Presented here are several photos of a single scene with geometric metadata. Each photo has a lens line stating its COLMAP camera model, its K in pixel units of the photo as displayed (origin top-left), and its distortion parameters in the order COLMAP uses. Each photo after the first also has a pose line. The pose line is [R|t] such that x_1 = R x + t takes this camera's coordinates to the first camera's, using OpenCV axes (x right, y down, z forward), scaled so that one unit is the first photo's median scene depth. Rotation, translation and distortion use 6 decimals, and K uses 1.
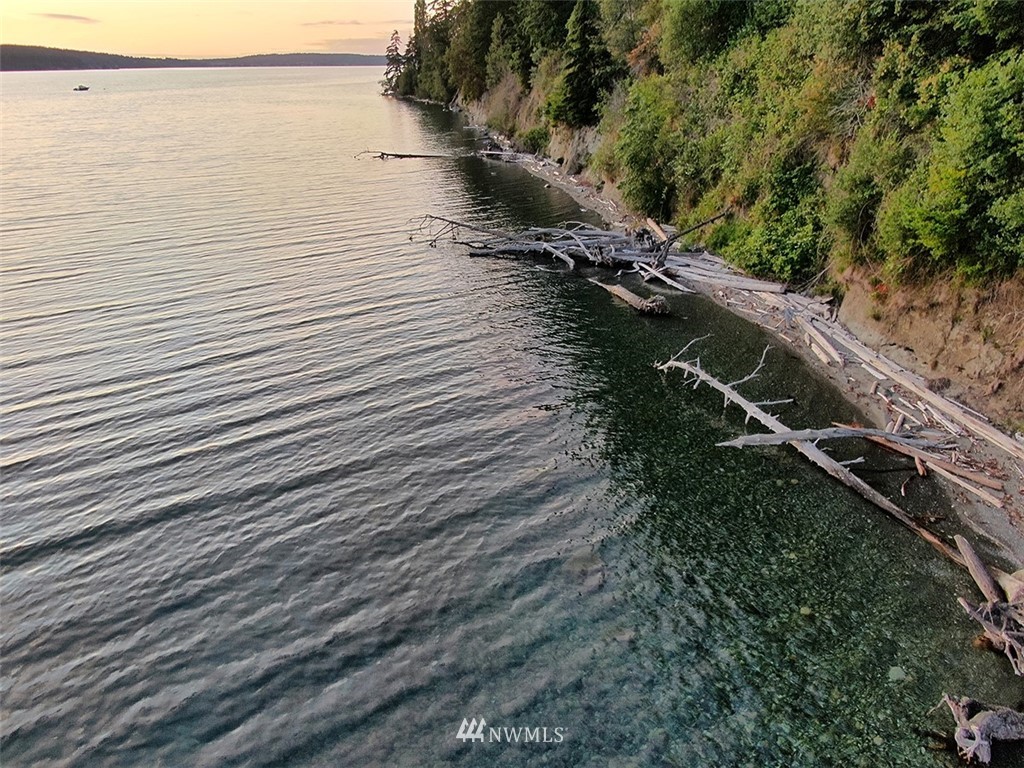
lens RADIAL K [[716.1, 0, 512.0], [0, 716.1, 384.0], [0, 0, 1]] dist [-0.030300, 0.000788]
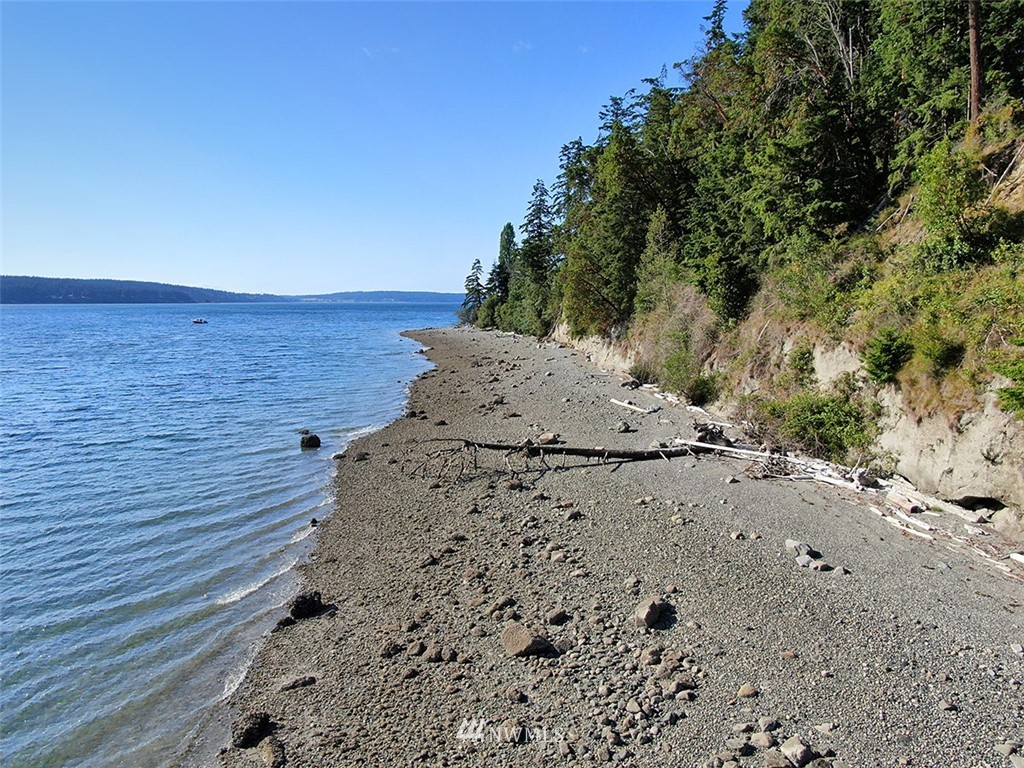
lens RADIAL K [[716.1, 0, 512.0], [0, 716.1, 384.0], [0, 0, 1]] dist [-0.030300, 0.000788]
pose [[0.996125, 0.011529, -0.087195, -0.043270], [-0.037377, 0.952891, -0.301001, -0.085450], [0.079617, 0.303094, 0.949629, 0.211020]]
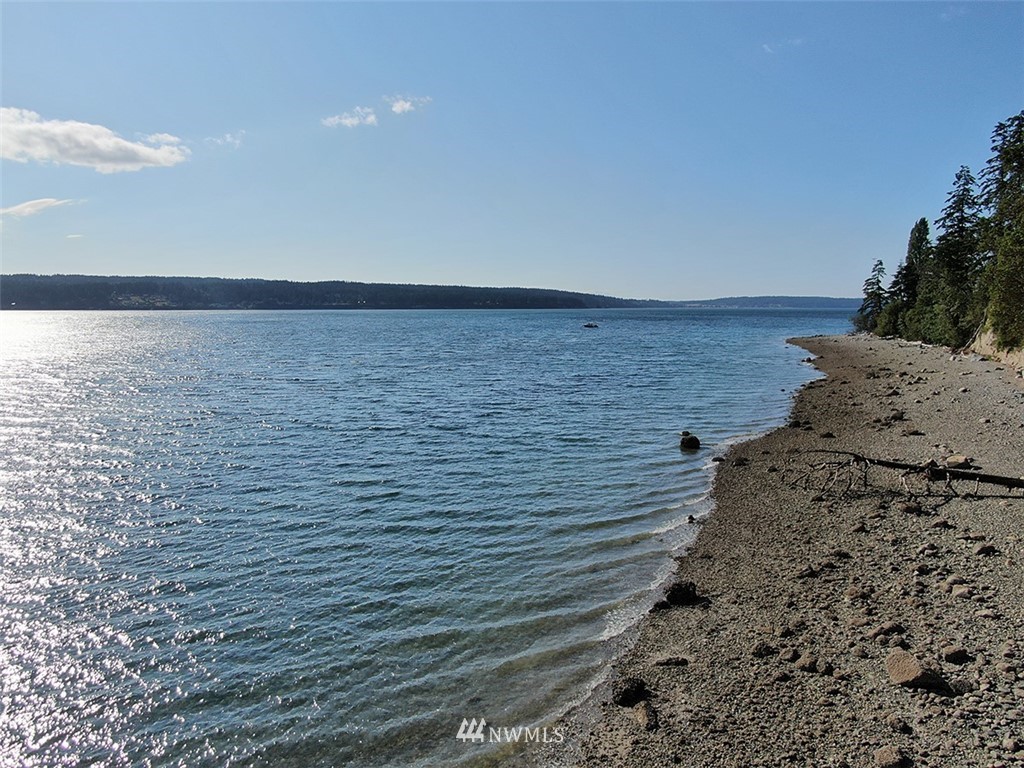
lens RADIAL K [[728.9, 0, 512.0], [0, 728.9, 384.0], [0, 0, 1]] dist [-0.015166, -0.000686]
pose [[0.825247, 0.057092, -0.561879, -0.040661], [-0.229430, 0.942977, -0.241156, -0.077678], [0.516071, 0.327925, 0.791288, 0.194245]]
